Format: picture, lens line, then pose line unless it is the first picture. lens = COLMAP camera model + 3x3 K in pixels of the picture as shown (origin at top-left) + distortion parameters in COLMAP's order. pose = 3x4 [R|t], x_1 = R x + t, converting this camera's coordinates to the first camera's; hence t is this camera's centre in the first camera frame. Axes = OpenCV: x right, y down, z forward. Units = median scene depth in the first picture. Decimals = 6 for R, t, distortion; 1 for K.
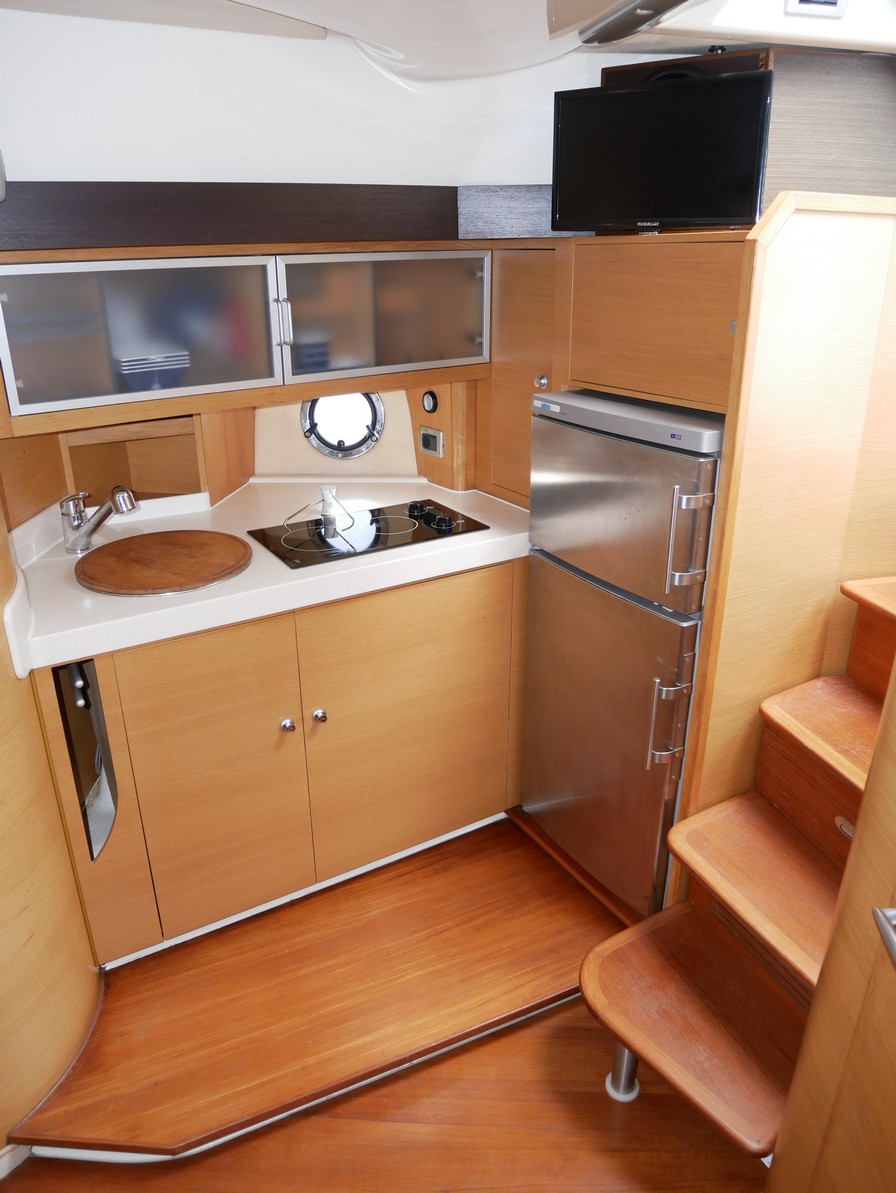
lens RADIAL K [[855.0, 0, 448.0], [0, 855.0, 596.5], [0, 0, 1]] dist [-0.074723, 0.030085]
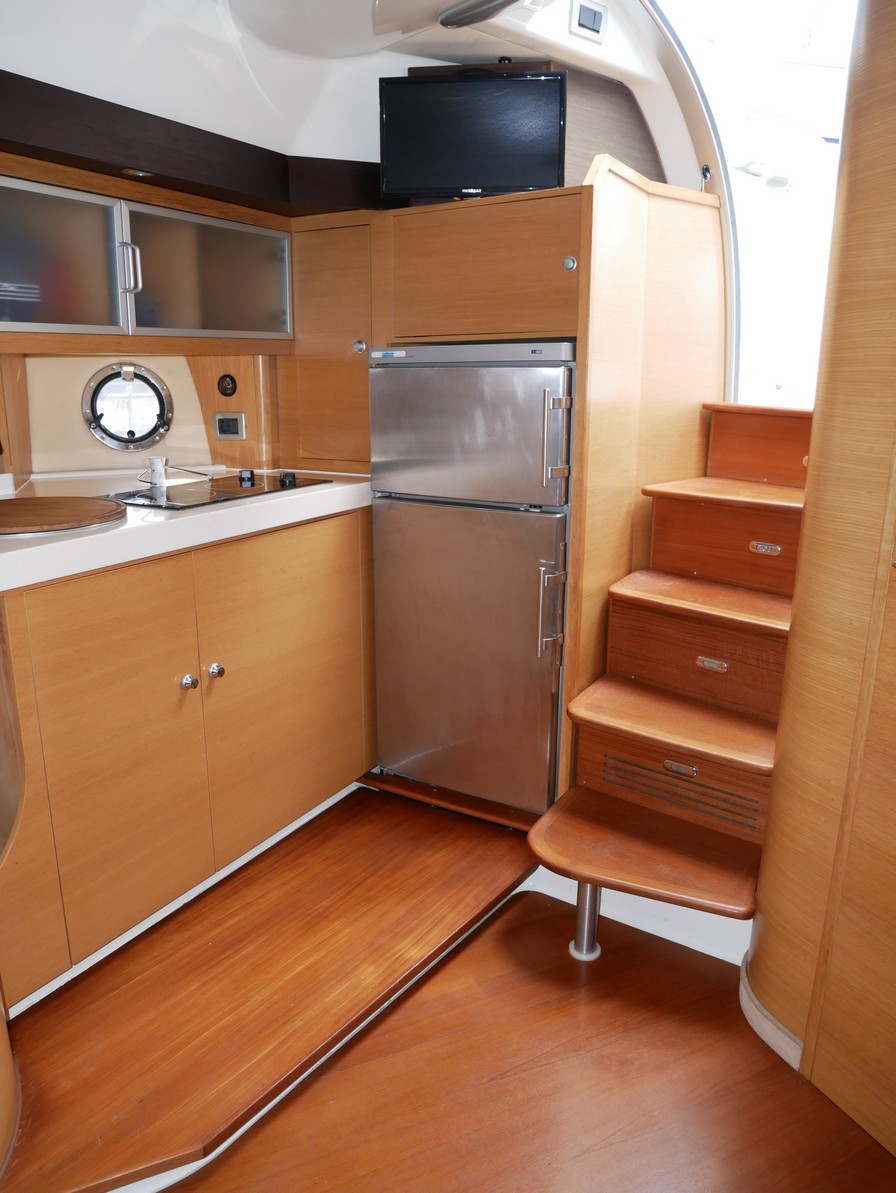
lens RADIAL K [[855.0, 0, 448.0], [0, 855.0, 596.5], [0, 0, 1]] dist [-0.074723, 0.030085]
pose [[0.881250, -0.113585, 0.458799, -0.351739], [0.174118, 0.980445, -0.091713, 0.194520], [-0.439410, 0.160707, 0.883794, 0.049079]]
